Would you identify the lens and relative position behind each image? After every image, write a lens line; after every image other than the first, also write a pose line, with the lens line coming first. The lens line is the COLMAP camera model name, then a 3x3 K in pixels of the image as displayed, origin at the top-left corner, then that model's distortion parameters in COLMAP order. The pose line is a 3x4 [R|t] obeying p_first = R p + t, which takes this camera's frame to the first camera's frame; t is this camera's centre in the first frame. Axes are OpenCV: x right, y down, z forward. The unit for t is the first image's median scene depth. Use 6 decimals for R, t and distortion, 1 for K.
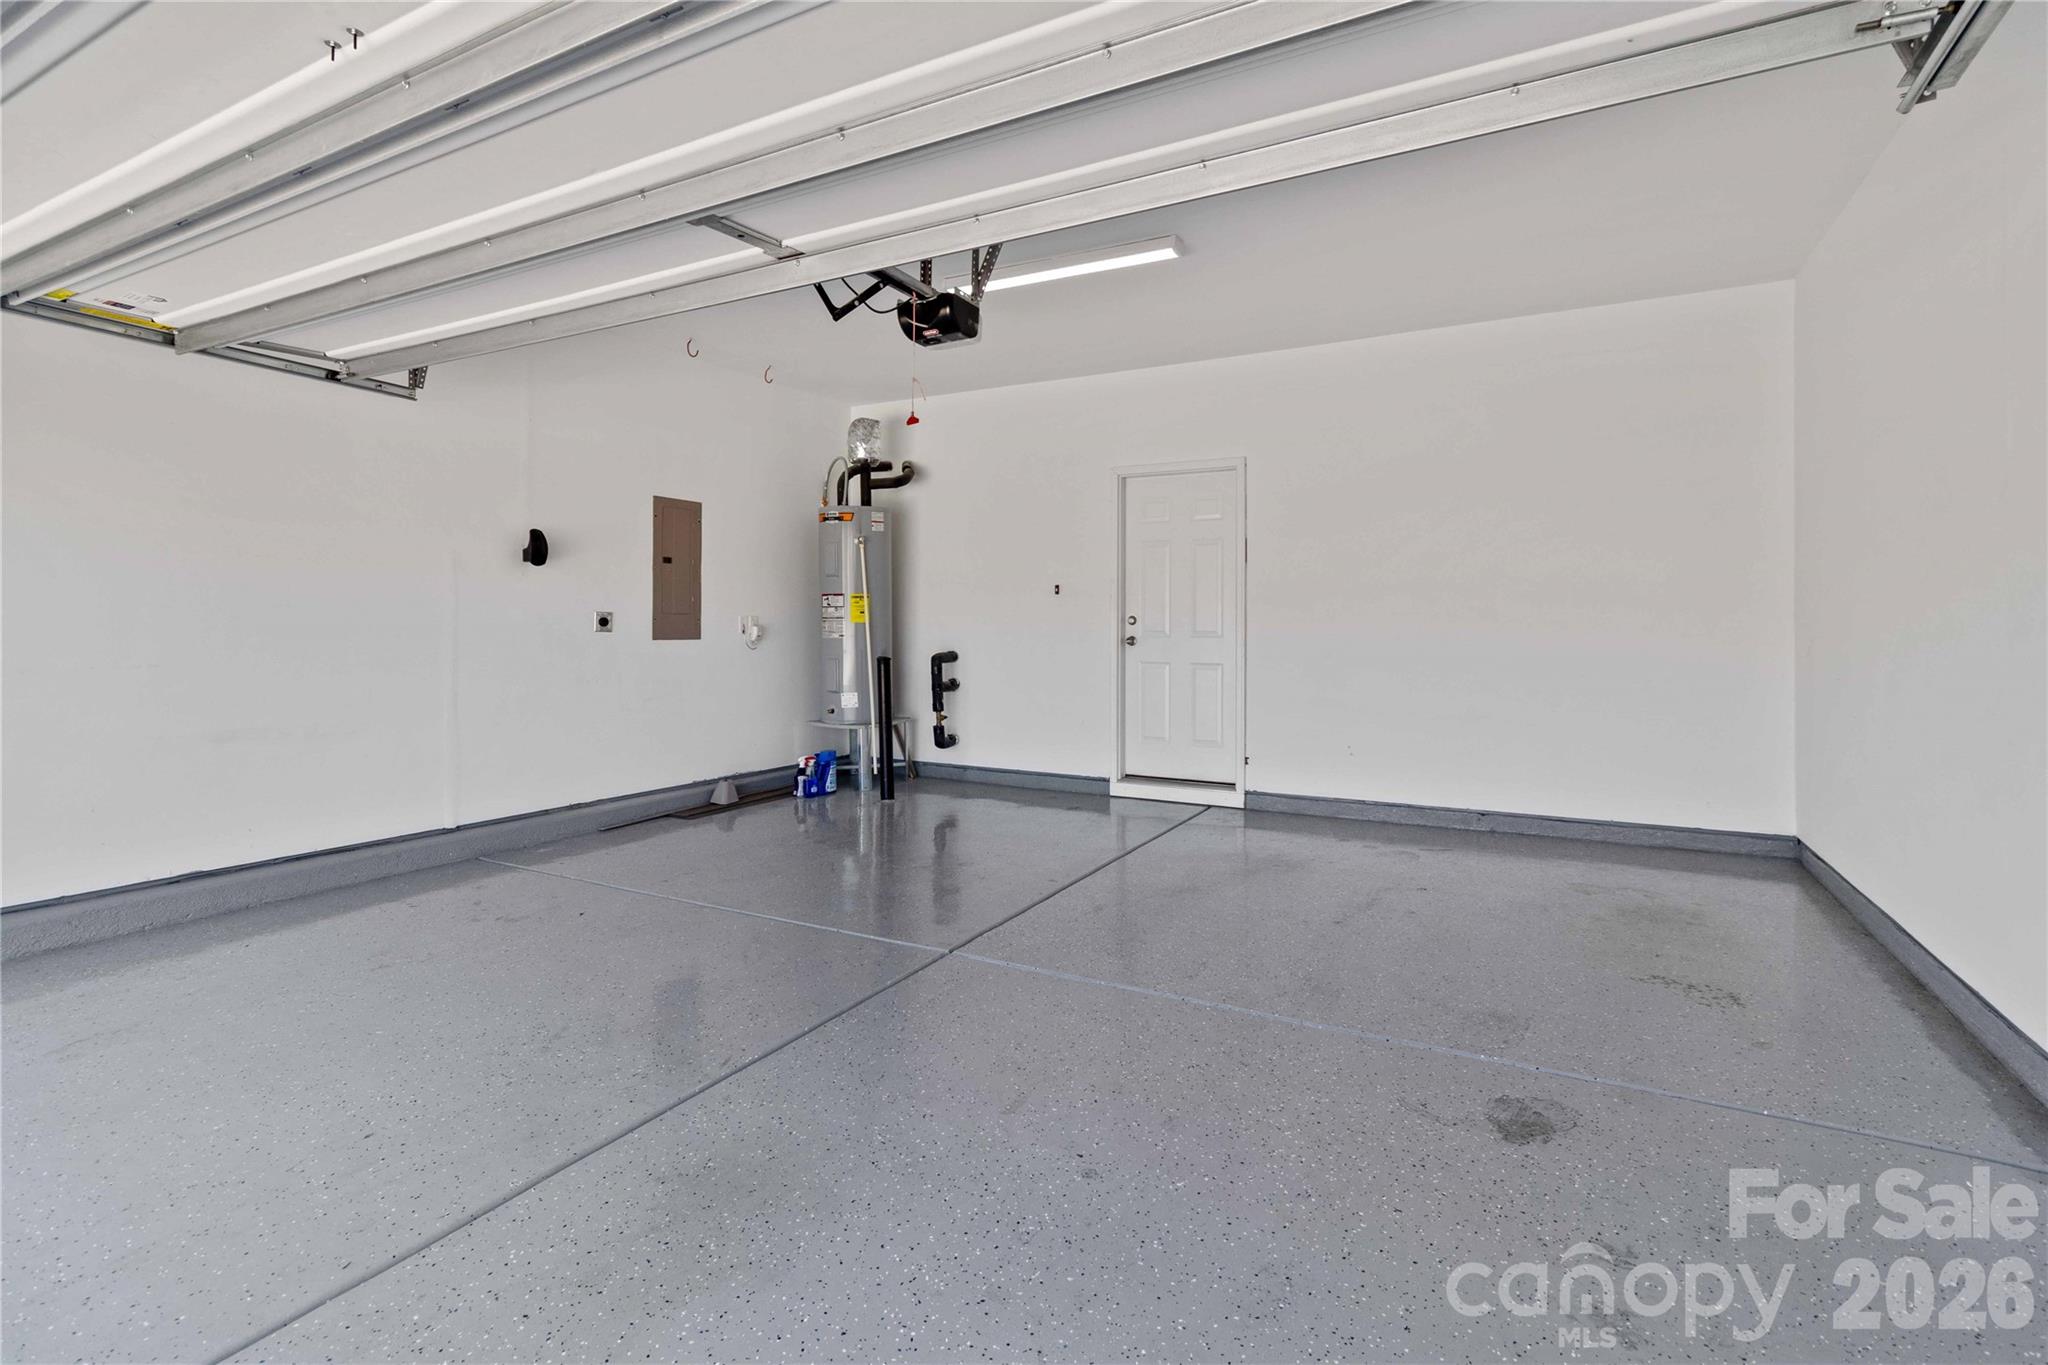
lens RADIAL K [[960.4, 0, 1023.4], [0, 960.4, 630.9], [0, 0, 1]] dist [0.001266, 0.000047]
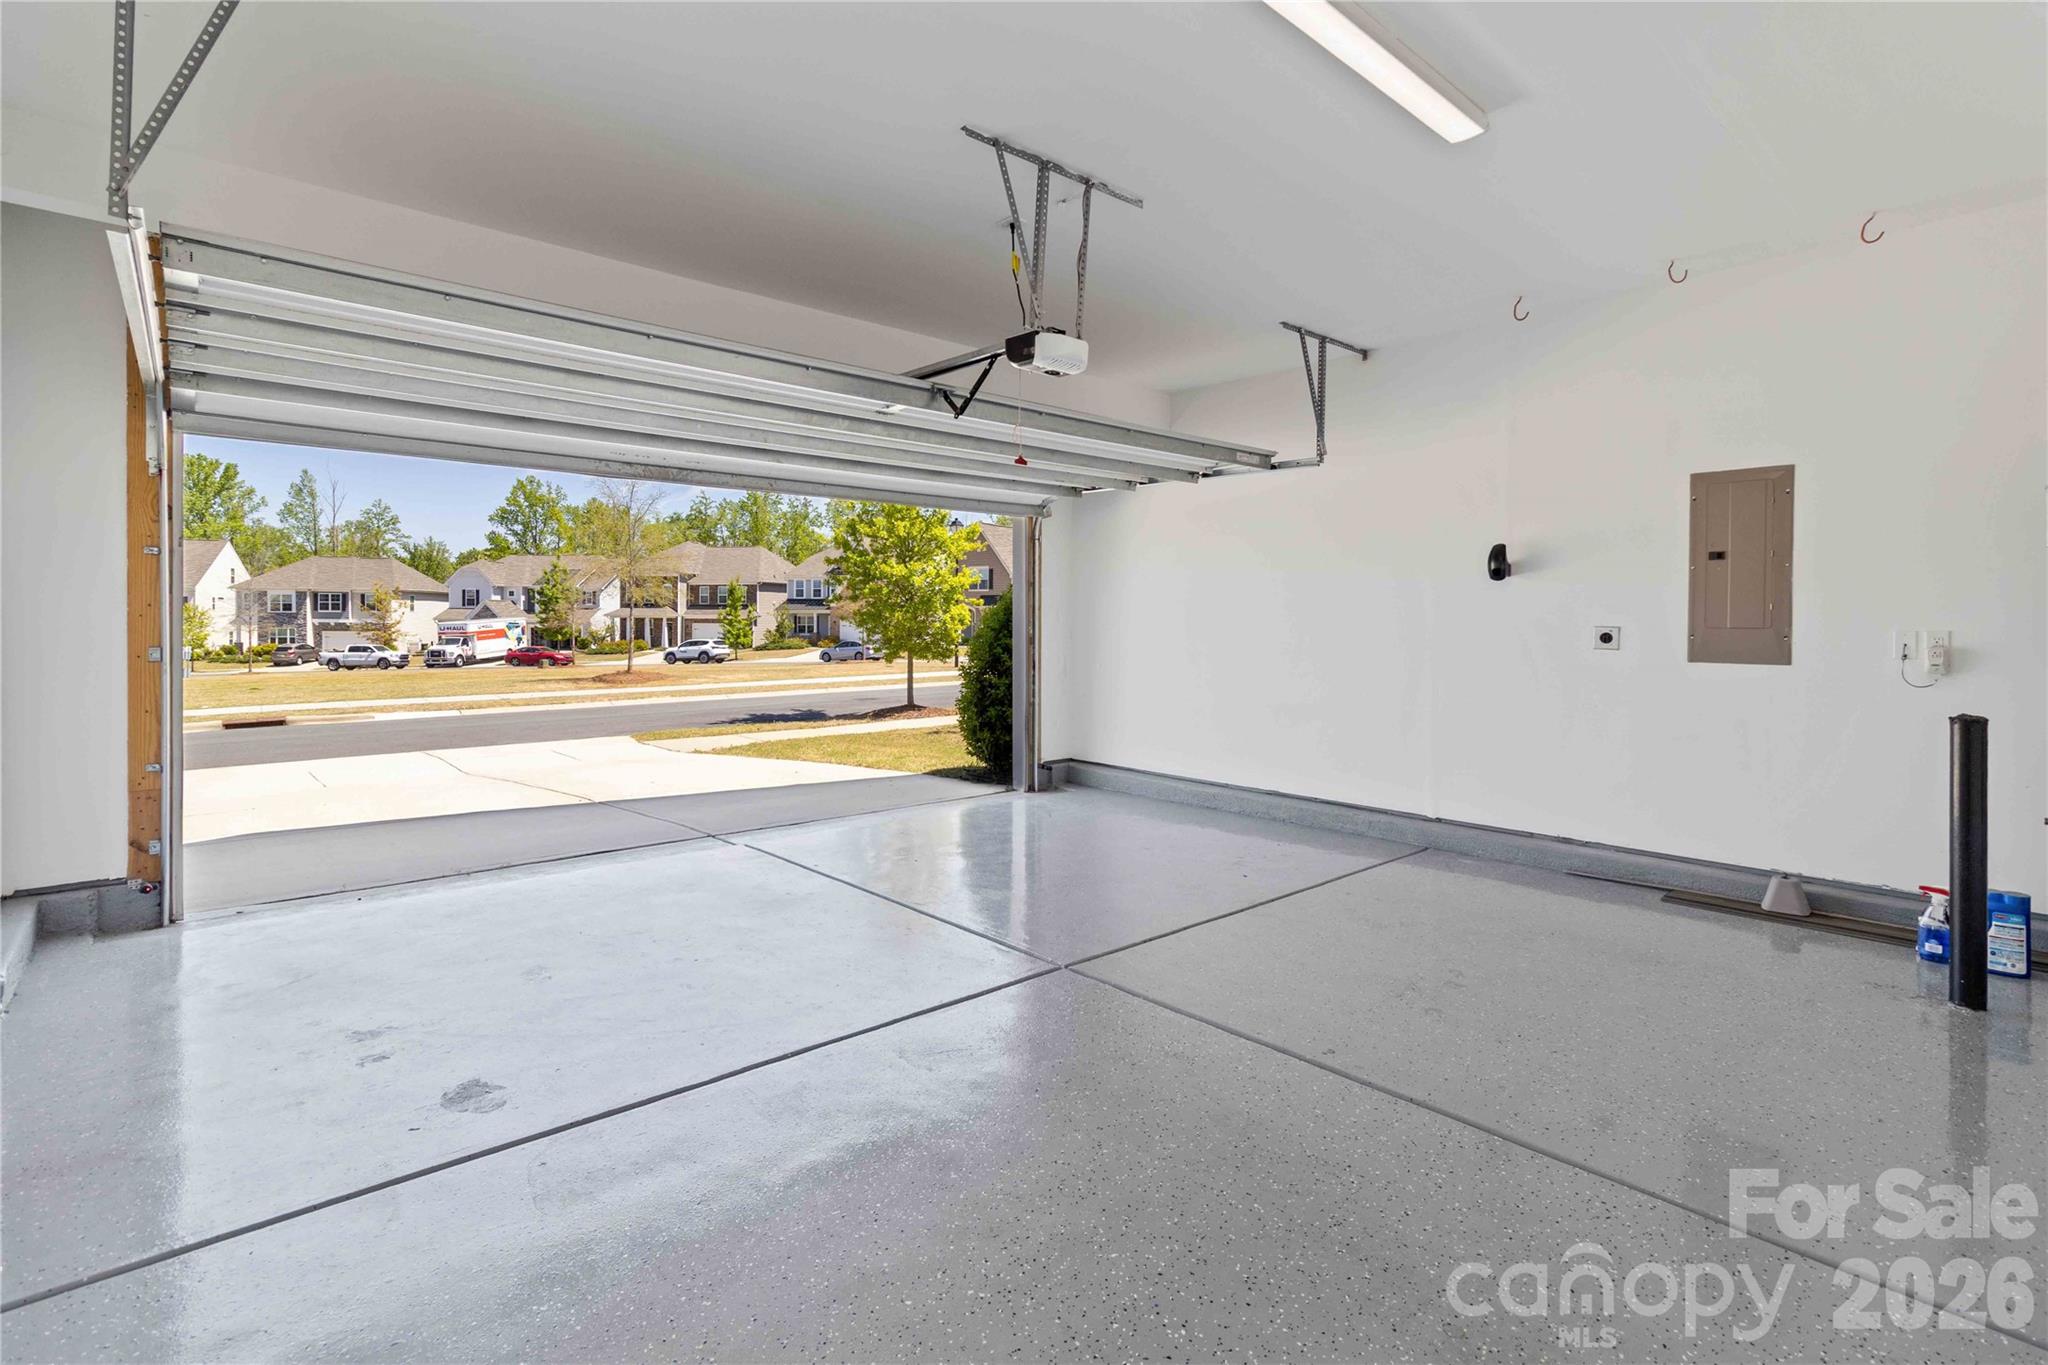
lens RADIAL K [[960.4, 0, 1023.4], [0, 960.4, 630.9], [0, 0, 1]] dist [0.001266, 0.000047]
pose [[-0.336293, 0.003298, -0.941752, 0.519317], [-0.013451, 0.999875, 0.008305, -0.014939], [0.941662, 0.015460, -0.336206, 0.757763]]
